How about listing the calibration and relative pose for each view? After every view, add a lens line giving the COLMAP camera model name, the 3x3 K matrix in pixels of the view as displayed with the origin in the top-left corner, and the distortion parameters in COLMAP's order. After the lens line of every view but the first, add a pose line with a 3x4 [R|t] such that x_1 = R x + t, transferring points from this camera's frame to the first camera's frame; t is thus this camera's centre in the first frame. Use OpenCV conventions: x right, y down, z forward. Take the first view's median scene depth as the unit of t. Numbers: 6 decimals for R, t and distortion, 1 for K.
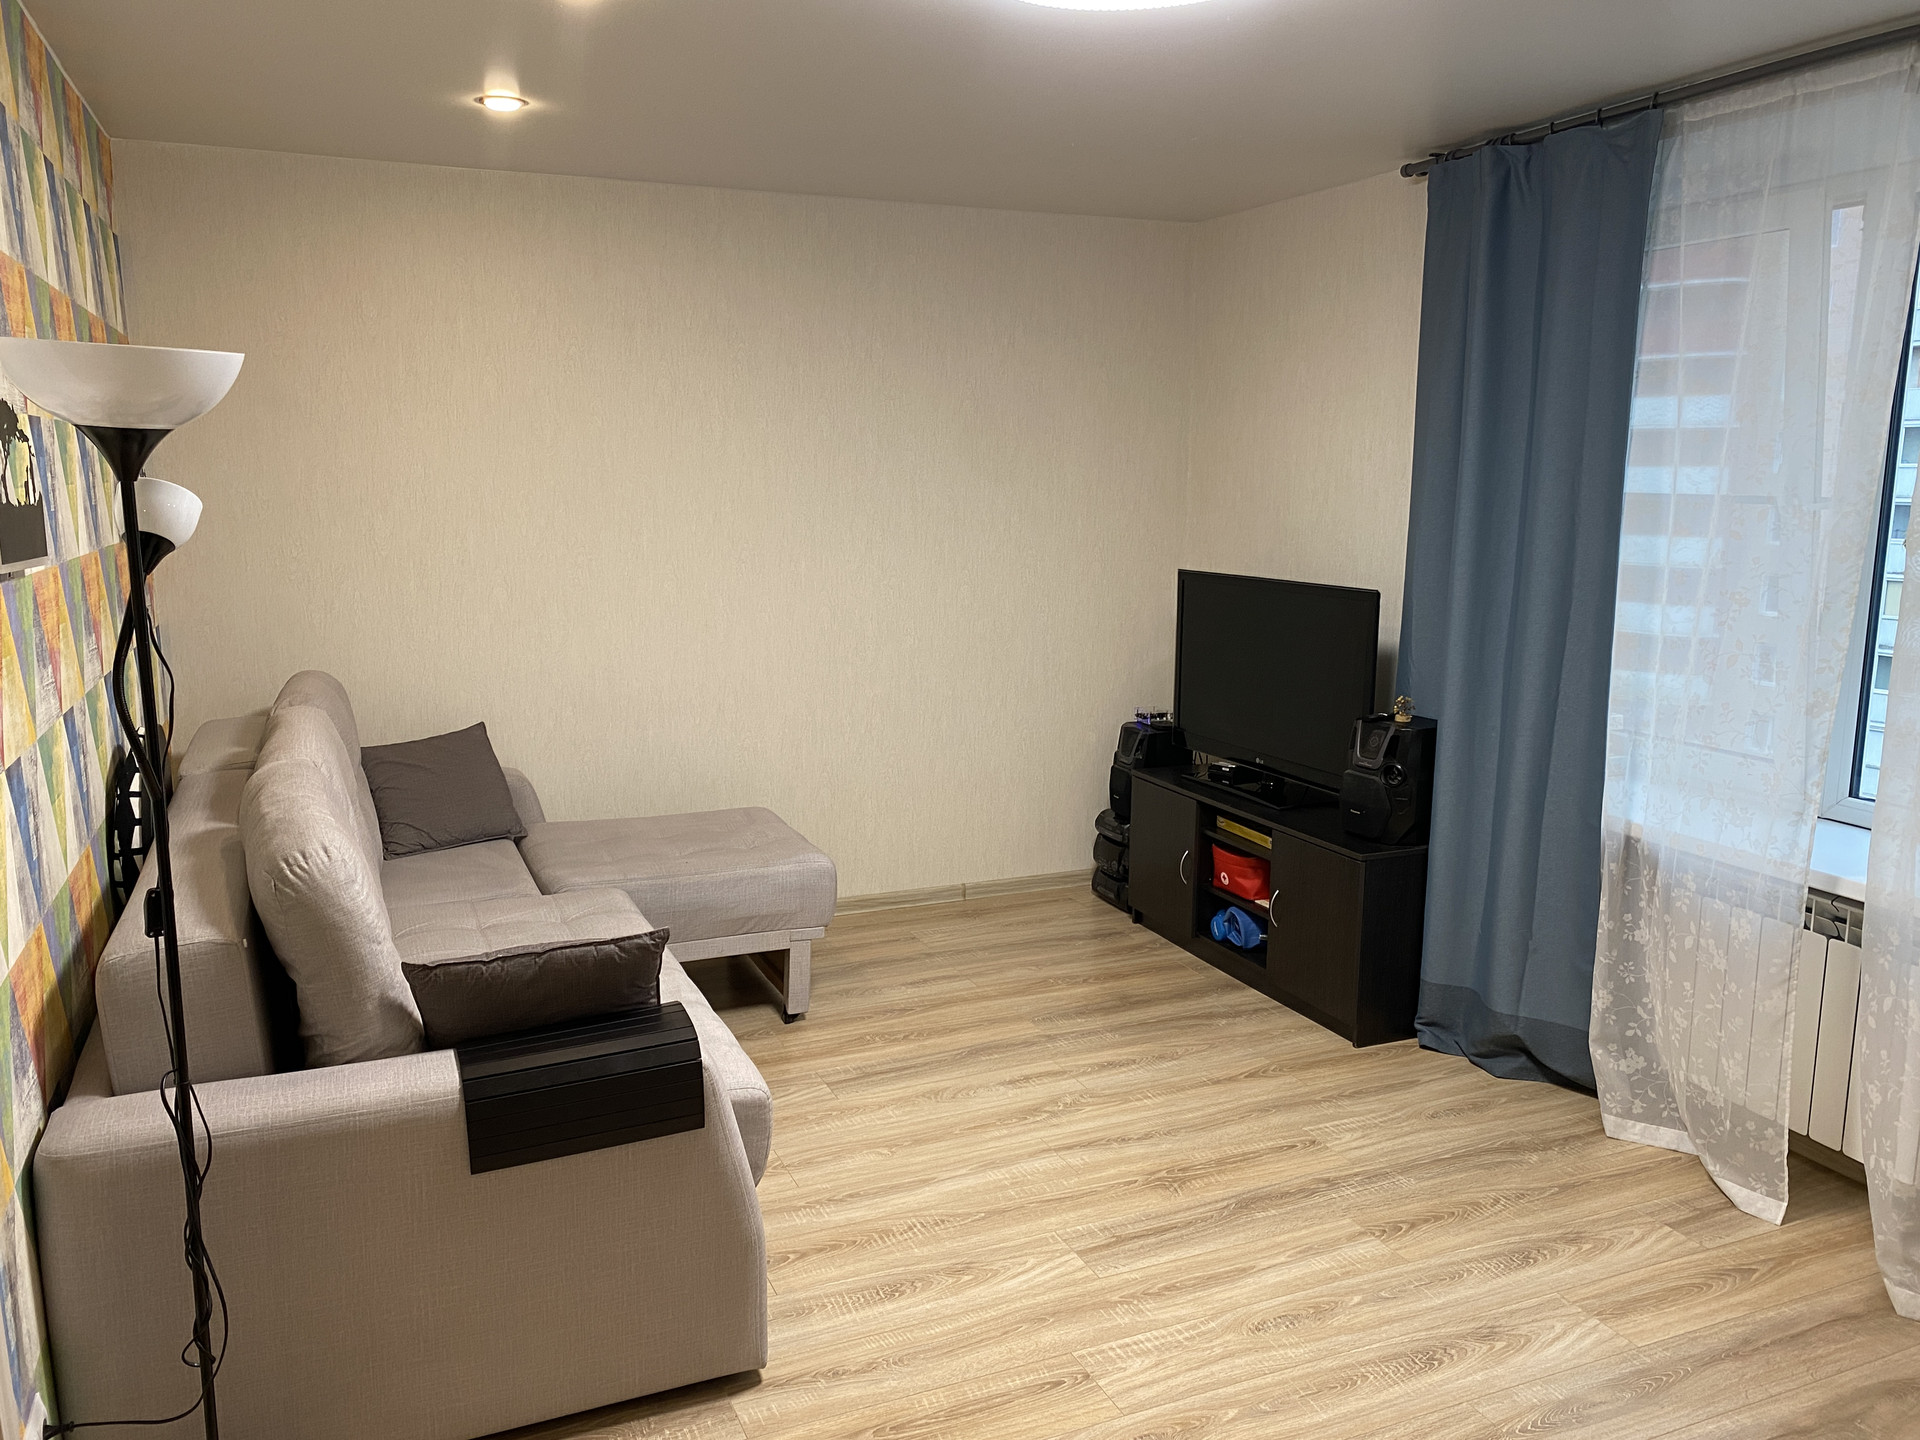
lens RADIAL K [[1462.6, 0, 939.4], [0, 1462.6, 718.0], [0, 0, 1]] dist [0.008950, -0.022182]
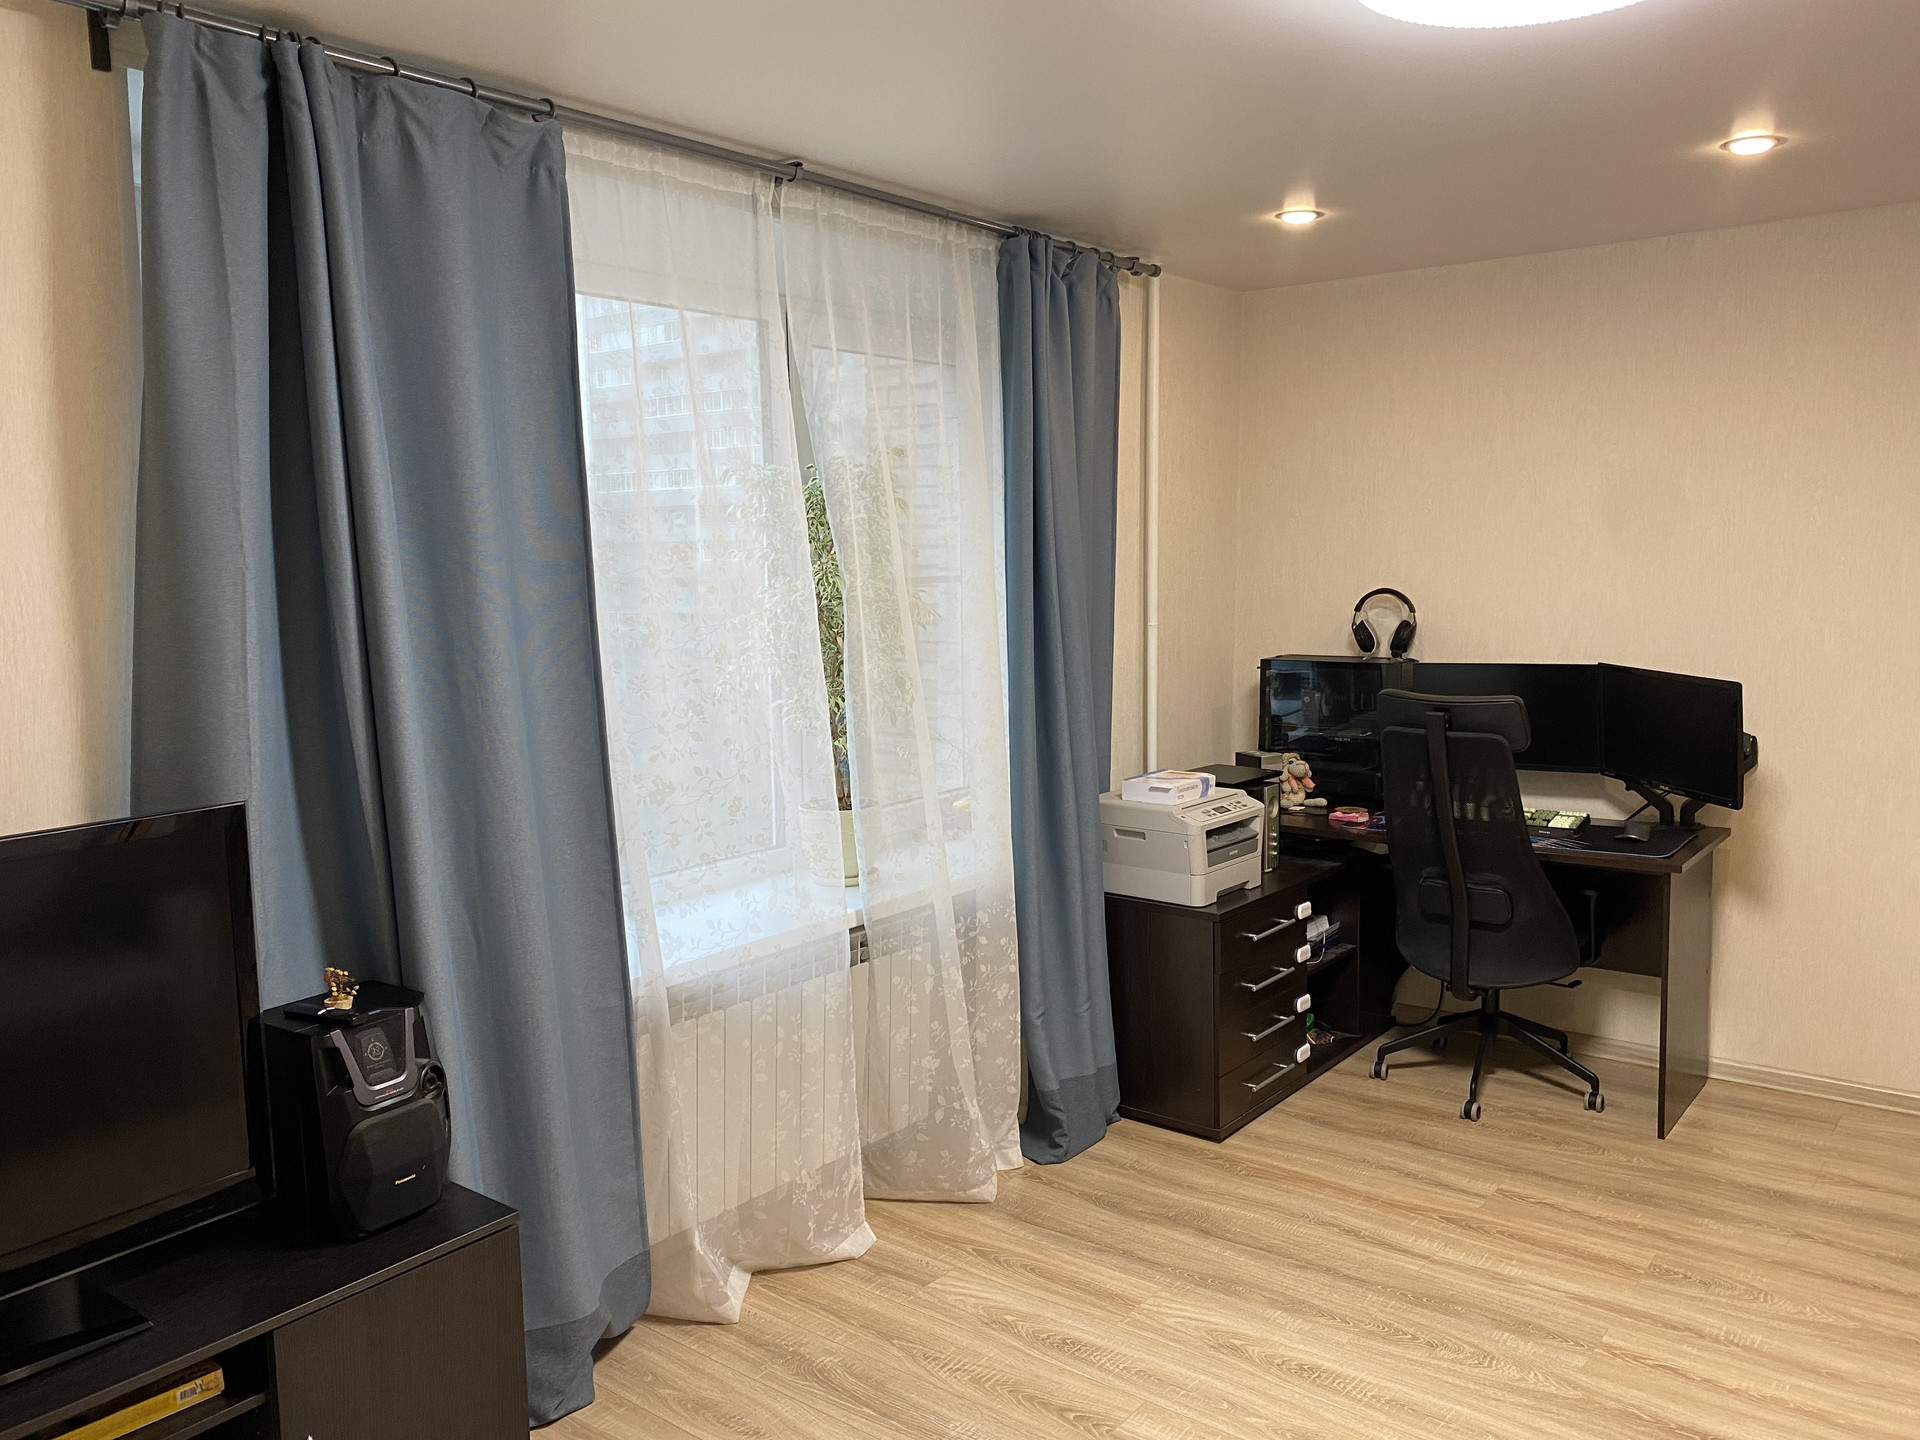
lens RADIAL K [[1462.6, 0, 939.4], [0, 1462.6, 718.0], [0, 0, 1]] dist [0.008950, -0.022182]
pose [[-0.457538, -0.091669, 0.884452, -0.396521], [0.183454, 0.963540, 0.194769, -0.246608], [-0.870060, 0.251370, -0.424039, 1.396324]]
